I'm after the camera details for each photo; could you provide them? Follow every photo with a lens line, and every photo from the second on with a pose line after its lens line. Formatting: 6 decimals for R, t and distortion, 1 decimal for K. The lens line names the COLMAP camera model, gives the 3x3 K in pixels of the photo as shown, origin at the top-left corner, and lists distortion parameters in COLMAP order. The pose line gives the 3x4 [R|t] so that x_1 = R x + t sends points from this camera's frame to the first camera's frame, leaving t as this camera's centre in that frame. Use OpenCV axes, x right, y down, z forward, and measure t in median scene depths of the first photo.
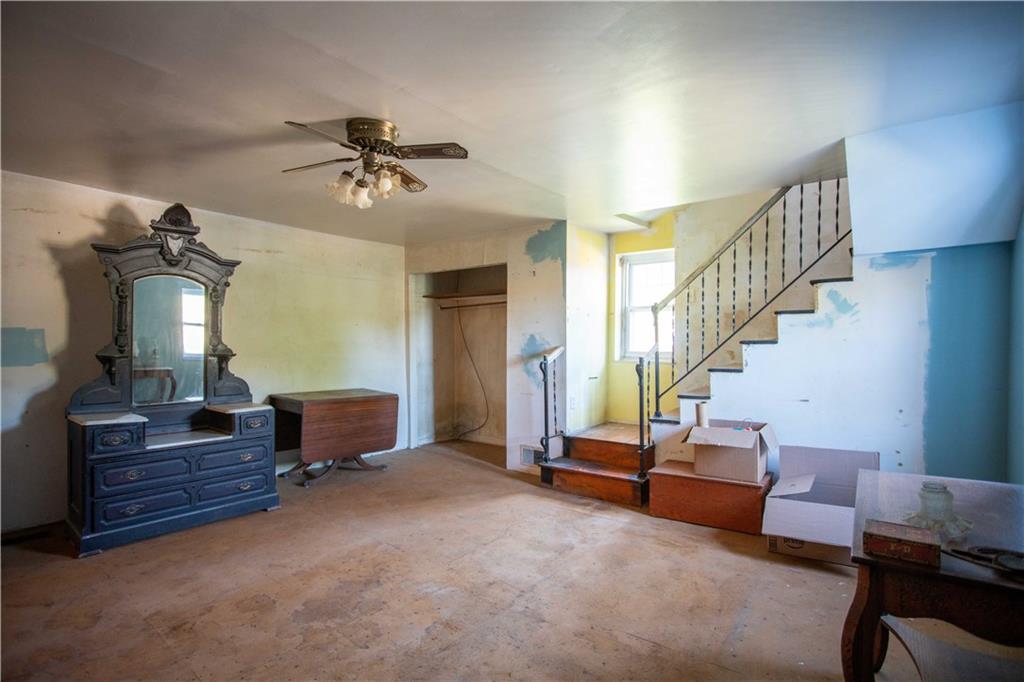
lens RADIAL K [[496.5, 0, 520.8], [0, 496.5, 340.5], [0, 0, 1]] dist [-0.085493, 0.035317]
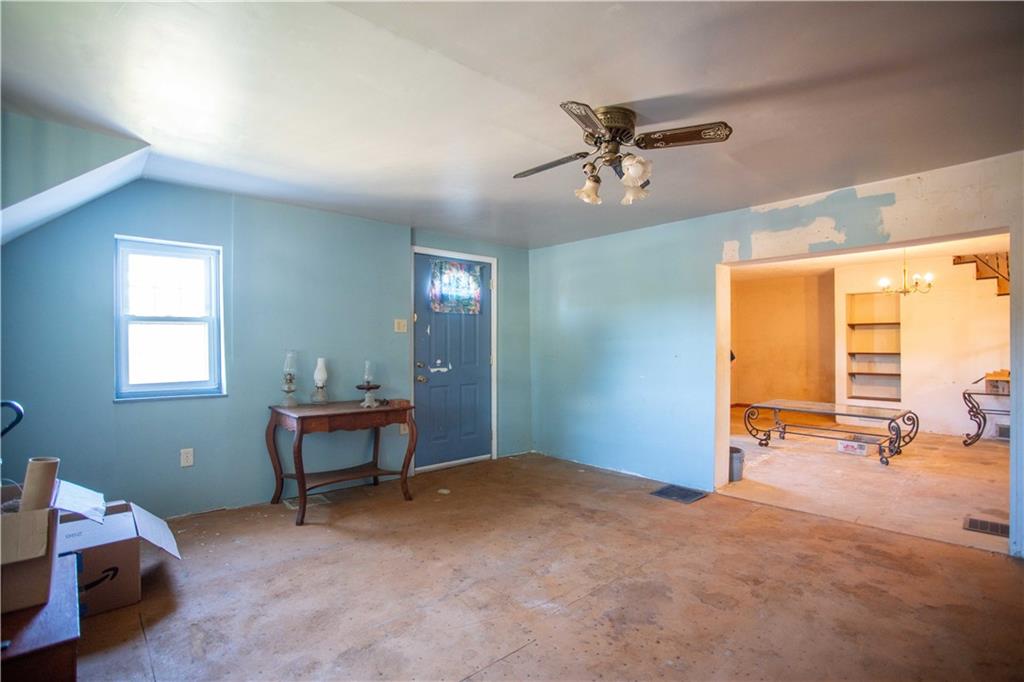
lens RADIAL K [[496.5, 0, 520.8], [0, 496.5, 340.5], [0, 0, 1]] dist [-0.085493, 0.035317]
pose [[-0.984533, 0.001201, 0.175193, -0.234110], [-0.000390, 0.999959, -0.009047, 0.005430], [-0.175197, -0.008976, -0.984493, 1.530784]]
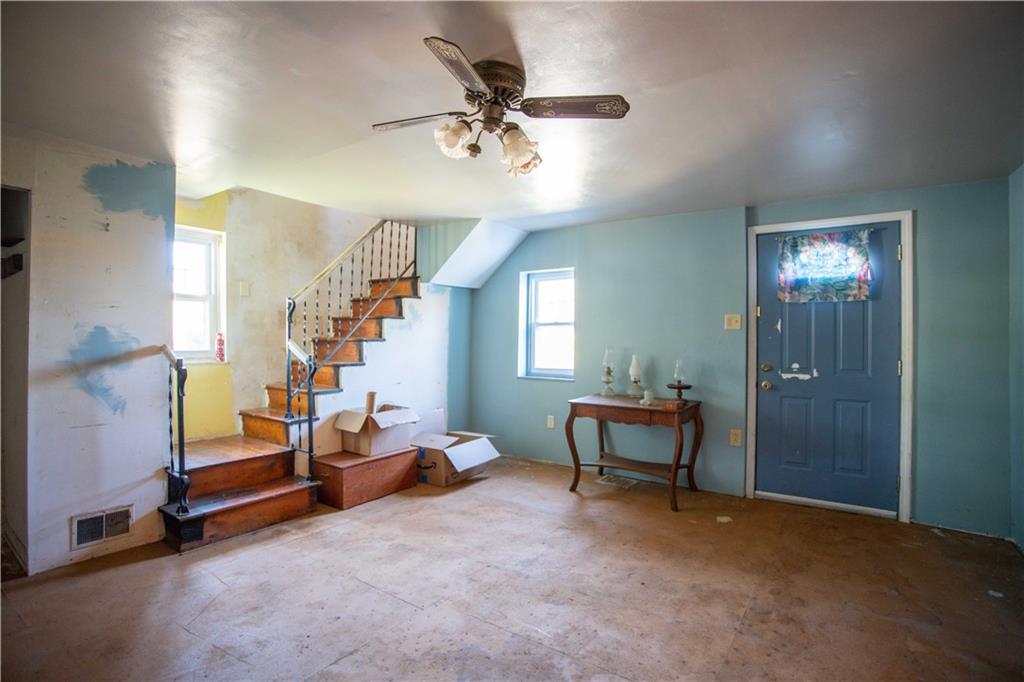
lens RADIAL K [[496.5, 0, 520.8], [0, 496.5, 340.5], [0, 0, 1]] dist [-0.085493, 0.035317]
pose [[-0.039947, -0.000852, 0.999201, -0.868508], [-0.008855, 0.999961, 0.000499, 0.001122], [-0.999163, -0.008828, -0.039953, 0.765360]]
